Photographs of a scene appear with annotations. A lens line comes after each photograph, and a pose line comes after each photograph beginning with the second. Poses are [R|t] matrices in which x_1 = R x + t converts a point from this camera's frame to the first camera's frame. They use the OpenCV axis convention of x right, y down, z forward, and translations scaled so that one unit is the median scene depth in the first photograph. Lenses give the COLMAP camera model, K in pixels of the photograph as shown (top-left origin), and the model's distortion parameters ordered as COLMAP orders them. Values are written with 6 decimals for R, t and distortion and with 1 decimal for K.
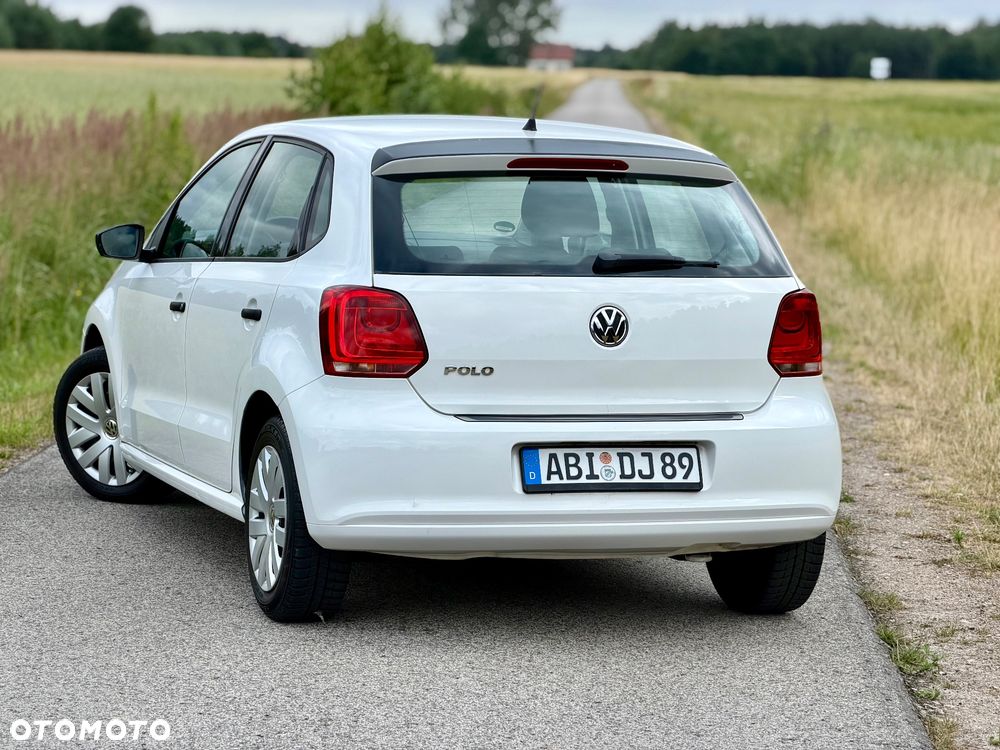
lens RADIAL K [[3004.8, 0, 499.7], [0, 3004.8, 382.5], [0, 0, 1]] dist [0.235862, 0.000000]
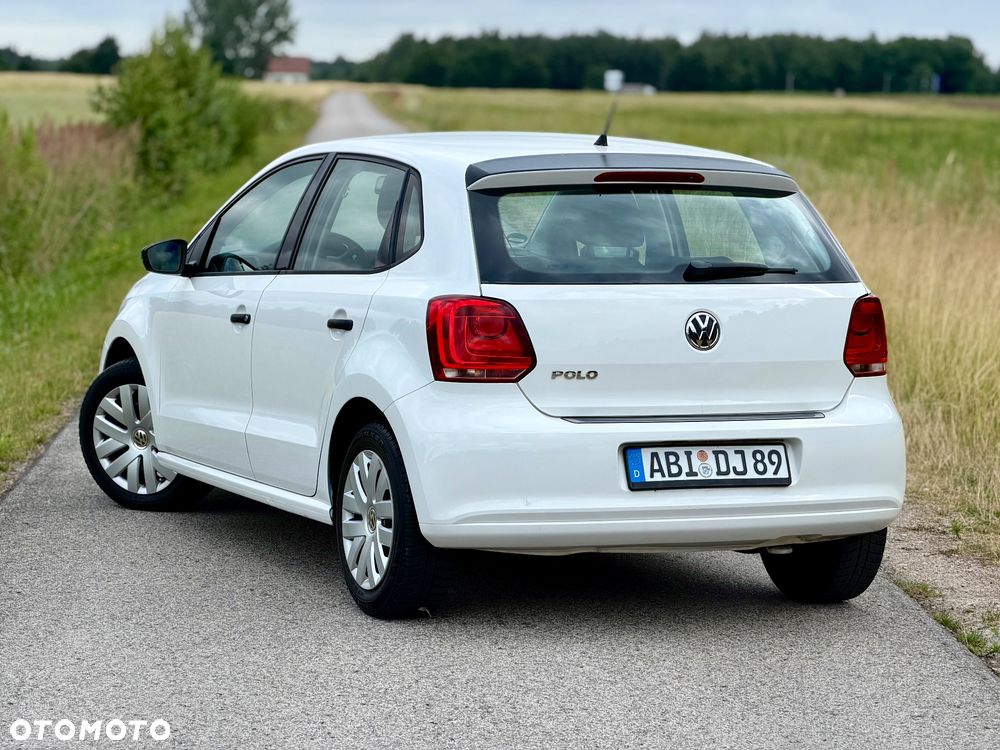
lens RADIAL K [[3004.8, 0, 494.5], [0, 3004.8, 377.3], [0, 0, 1]] dist [0.235862, 0.000000]
pose [[0.996234, -0.014759, 0.085445, -0.126031], [0.015248, 0.999871, -0.005084, 0.001832], [-0.085359, 0.006368, 0.996330, -0.043245]]
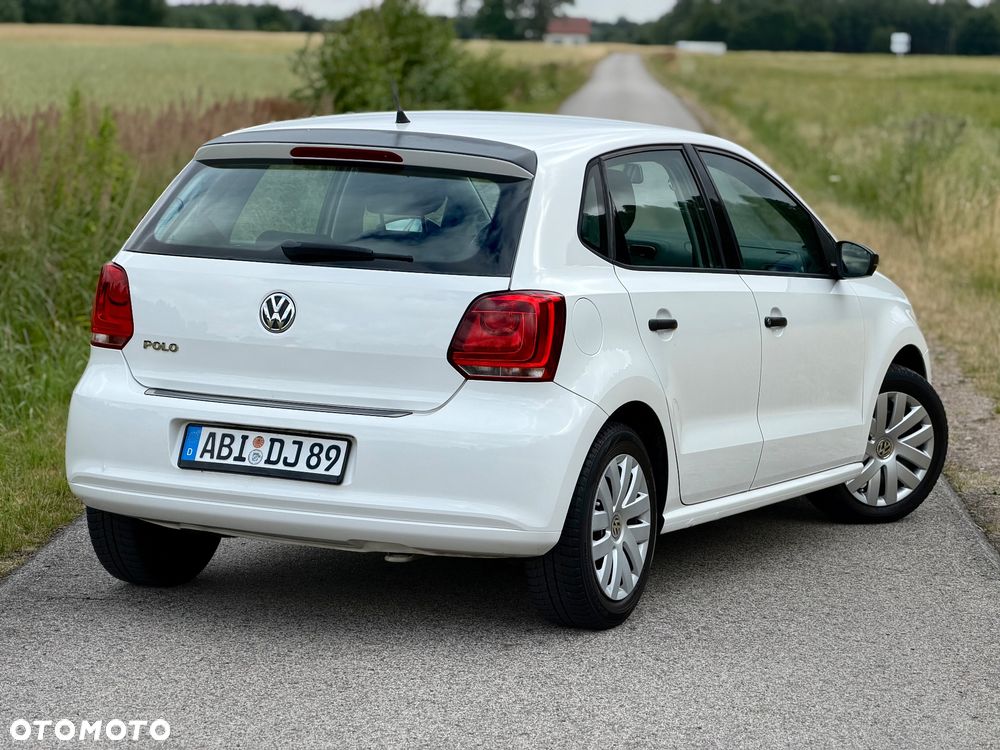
lens RADIAL K [[3004.8, 0, 512.4], [0, 3004.8, 362.1], [0, 0, 1]] dist [0.235862, 0.000000]
pose [[0.716759, 0.065053, -0.694280, 0.791463], [-0.079891, 0.996744, 0.010916, -0.019367], [0.692730, 0.047642, 0.719622, 0.327333]]
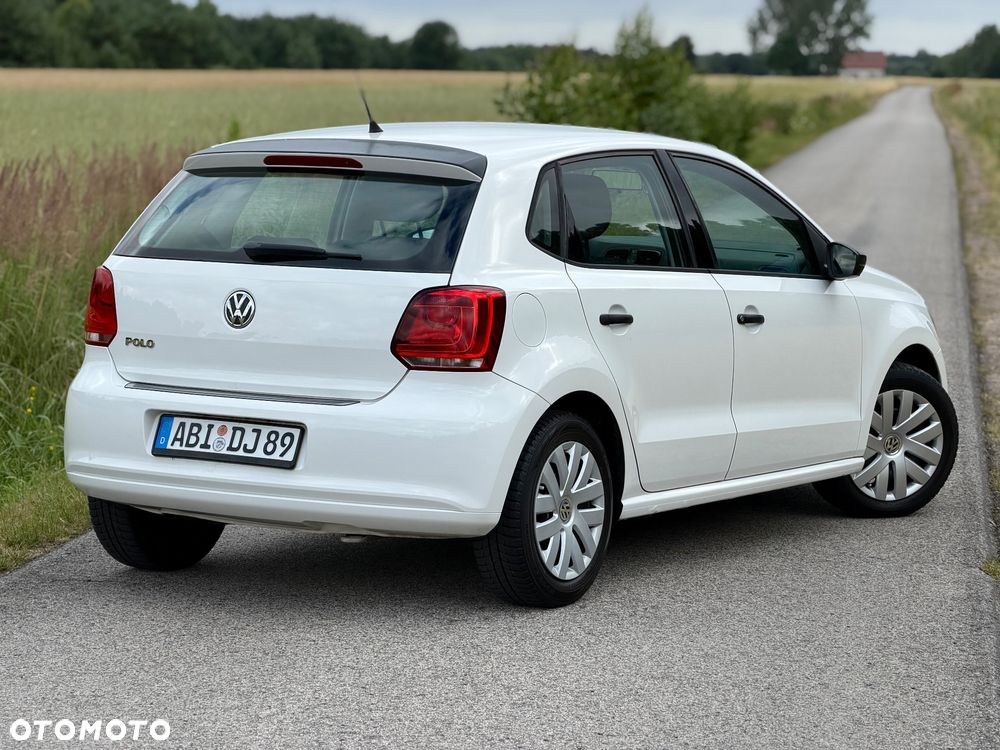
lens RADIAL K [[3004.8, 0, 496.8], [0, 3004.8, 369.8], [0, 0, 1]] dist [0.235862, 0.000000]
pose [[0.640574, 0.053115, -0.766057, 0.919912], [-0.072349, 0.997342, 0.008653, -0.013025], [0.764481, 0.049881, 0.642714, 0.375906]]
